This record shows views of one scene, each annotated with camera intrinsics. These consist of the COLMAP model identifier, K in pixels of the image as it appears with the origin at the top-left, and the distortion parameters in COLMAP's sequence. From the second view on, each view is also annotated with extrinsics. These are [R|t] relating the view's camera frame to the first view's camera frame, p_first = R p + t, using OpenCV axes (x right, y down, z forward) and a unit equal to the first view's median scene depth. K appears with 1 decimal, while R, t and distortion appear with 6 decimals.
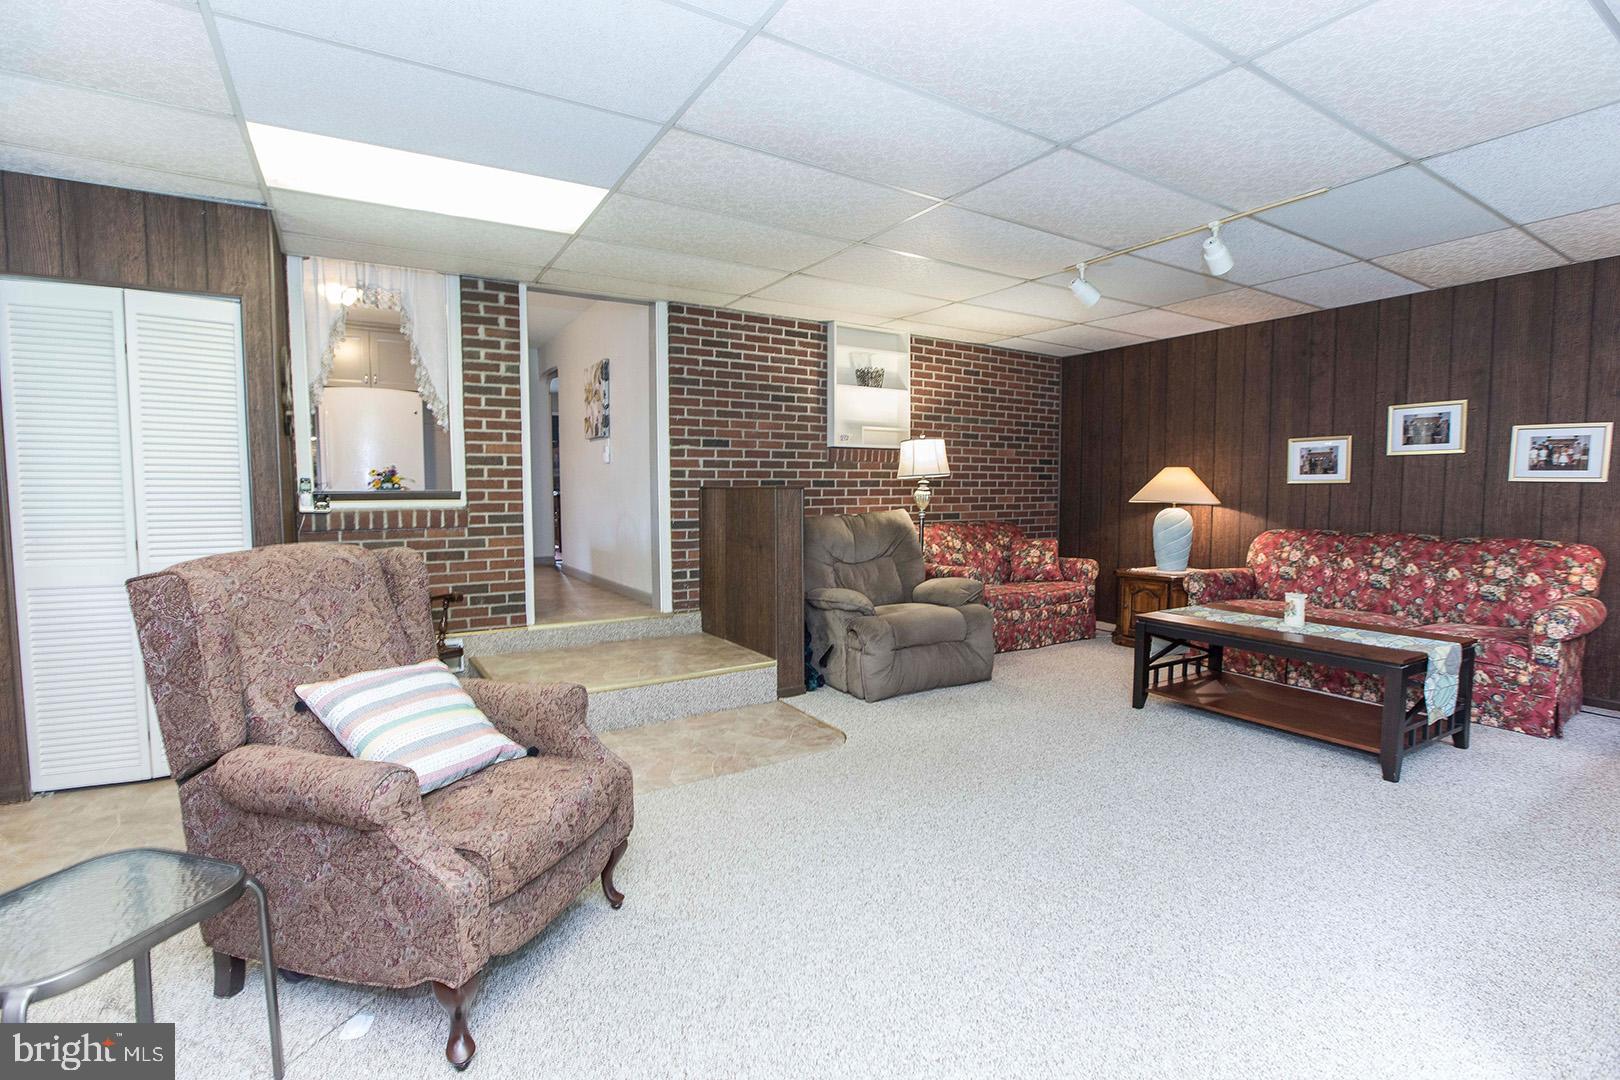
lens RADIAL K [[734.6, 0, 804.8], [0, 734.6, 538.6], [0, 0, 1]] dist [-0.053682, 0.017487]
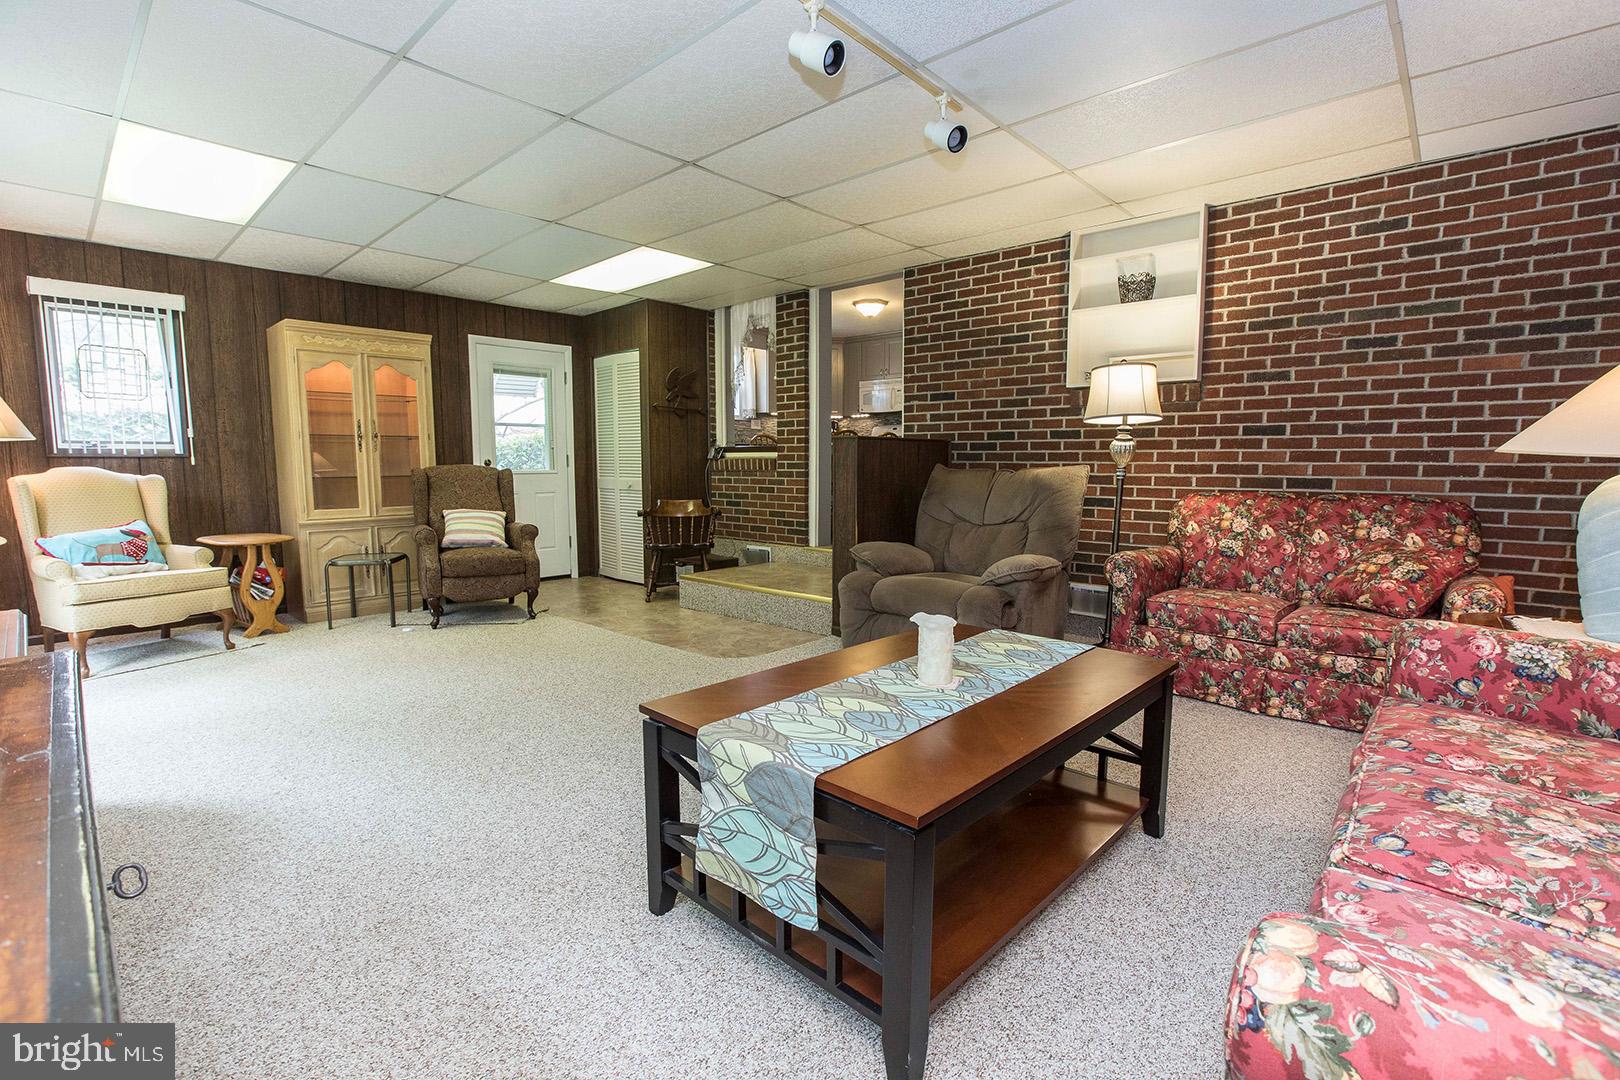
lens RADIAL K [[734.6, 0, 804.8], [0, 734.6, 538.6], [0, 0, 1]] dist [-0.053682, 0.017487]
pose [[0.276715, 0.104708, -0.955230, 0.808861], [-0.066181, 0.993762, 0.089760, -0.014069], [0.958670, 0.038380, 0.281919, 0.543914]]
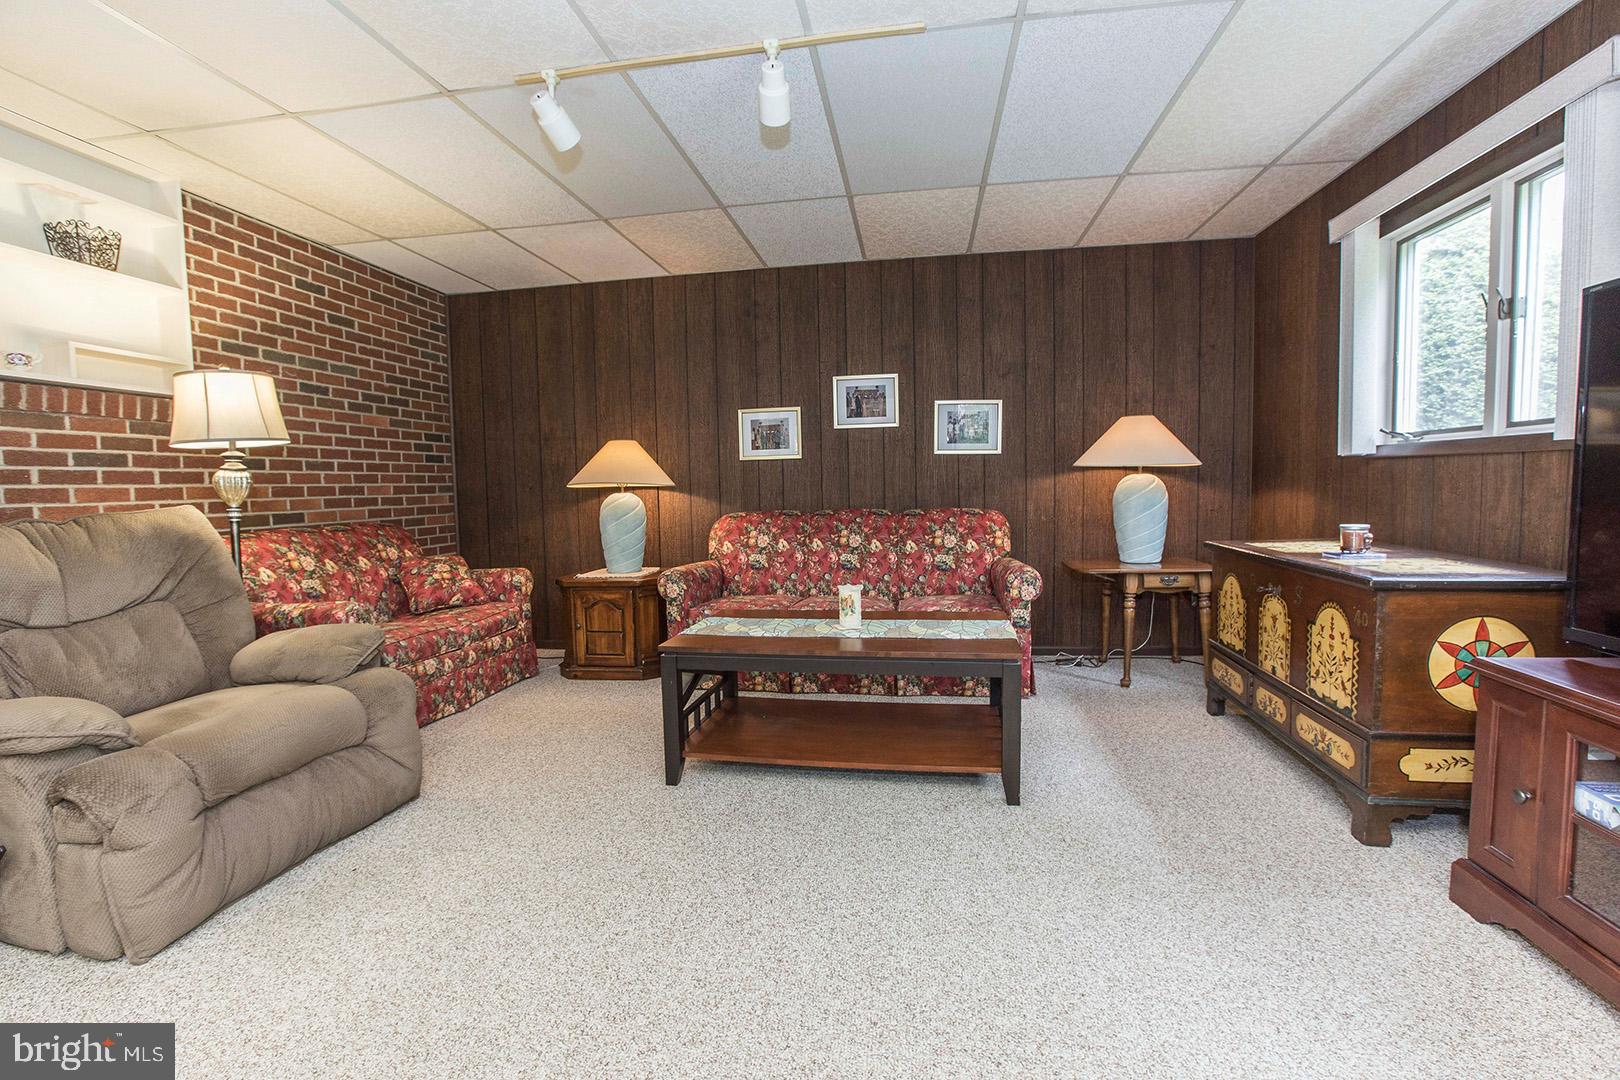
lens RADIAL K [[730.6, 0, 801.9], [0, 730.6, 538.6], [0, 0, 1]] dist [-0.053123, 0.017524]
pose [[0.655800, -0.066569, 0.751994, 0.041532], [0.072195, 0.997070, 0.025305, 0.001678], [-0.751475, 0.037695, 0.658684, 0.366789]]
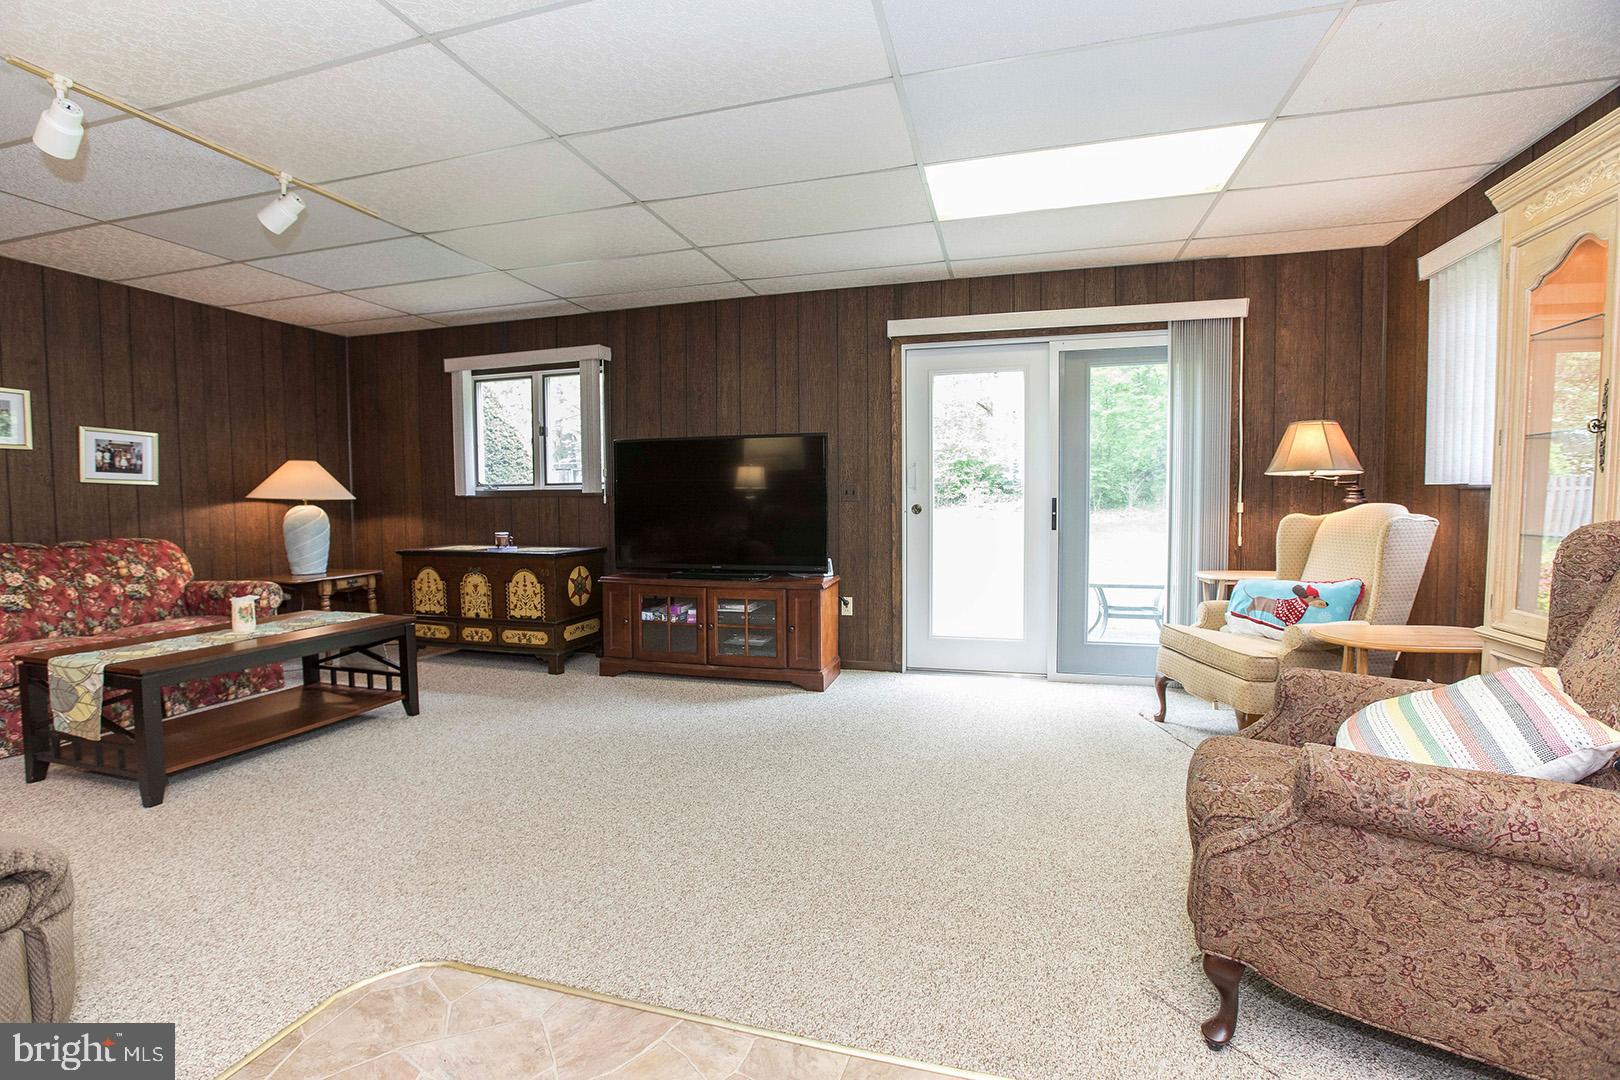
lens RADIAL K [[730.6, 0, 801.9], [0, 730.6, 538.6], [0, 0, 1]] dist [-0.053123, 0.017524]
pose [[-0.669938, -0.030054, 0.741808, -0.330878], [0.062690, 0.993322, 0.096860, -0.028951], [-0.739765, 0.111394, -0.663580, 0.757444]]
